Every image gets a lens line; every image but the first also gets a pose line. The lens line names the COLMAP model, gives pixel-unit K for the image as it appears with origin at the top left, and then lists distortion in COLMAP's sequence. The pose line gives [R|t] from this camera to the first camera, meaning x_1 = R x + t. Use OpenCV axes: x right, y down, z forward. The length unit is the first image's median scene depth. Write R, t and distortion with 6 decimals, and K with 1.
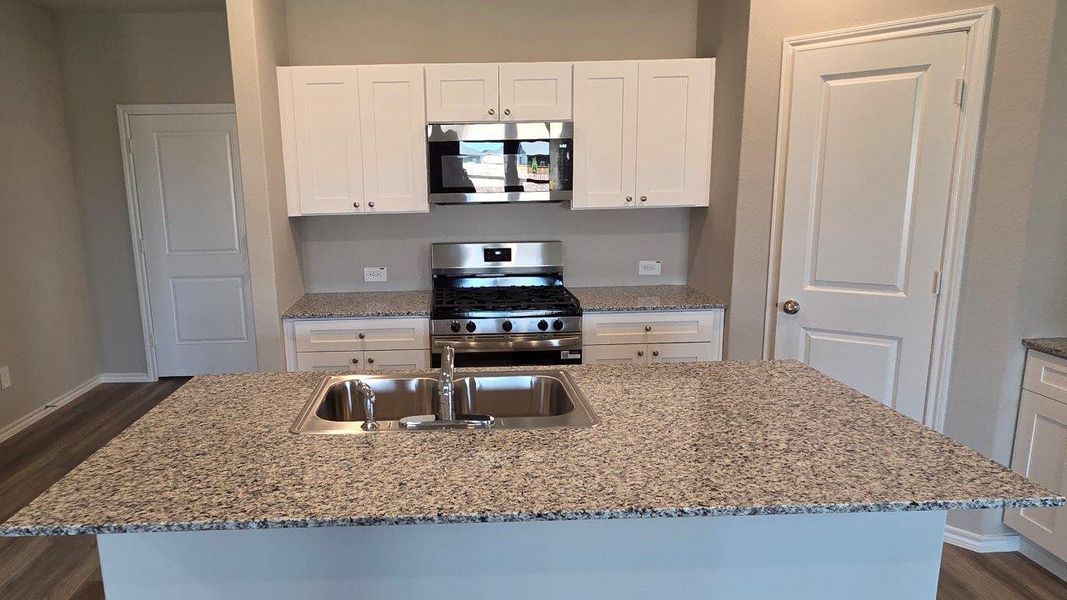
lens RADIAL K [[693.0, 0, 523.7], [0, 693.0, 309.7], [0, 0, 1]] dist [0.010561, -0.000012]
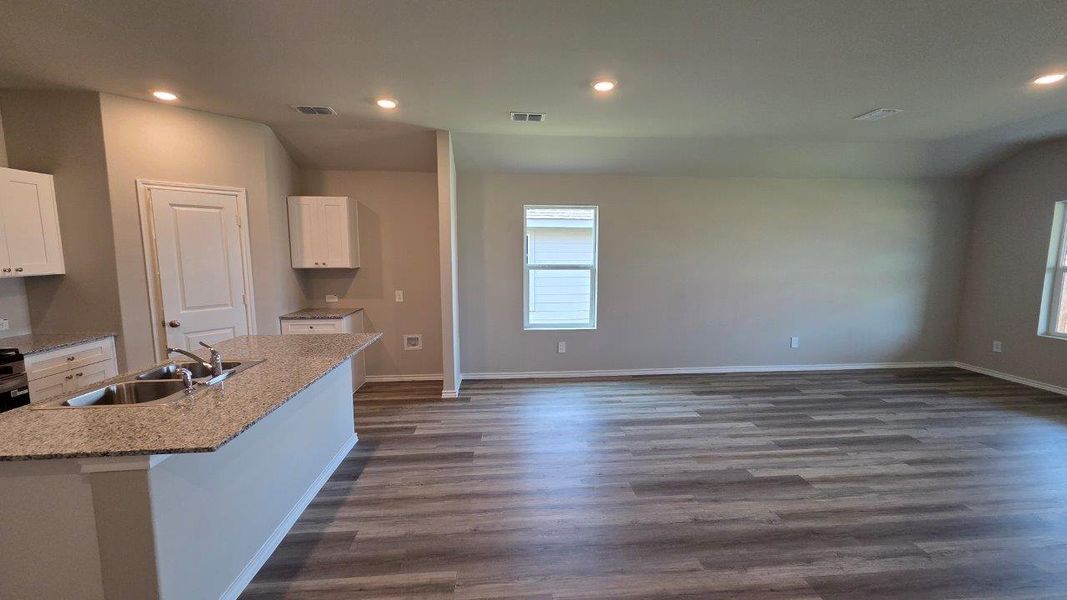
lens RADIAL K [[426.9, 0, 546.4], [0, 426.9, 296.6], [0, 0, 1]] dist [0.001526, -0.000258]
pose [[-0.072647, -0.088086, 0.993460, -0.765204], [0.188079, 0.977011, 0.100381, -0.002385], [-0.979463, 0.194142, -0.054410, 0.069864]]
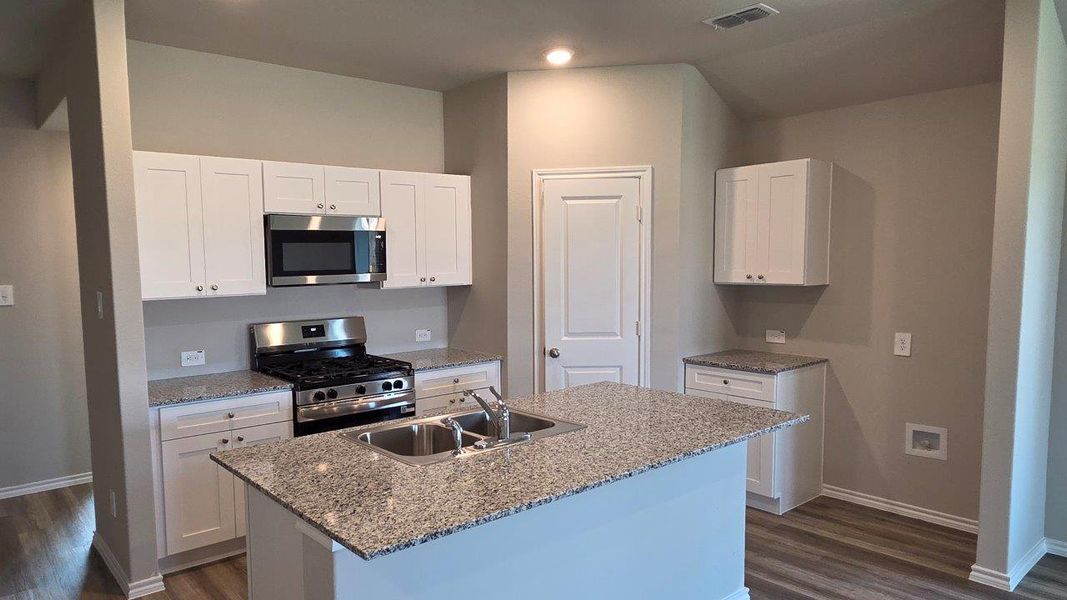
lens RADIAL K [[680.7, 0, 490.8], [0, 680.7, 312.3], [0, 0, 1]] dist [0.001238, 0.000245]
pose [[0.795734, -0.040144, 0.604314, -0.524031], [0.111210, 0.990520, -0.080637, 0.010959], [-0.595348, 0.131371, 0.792655, -0.036967]]
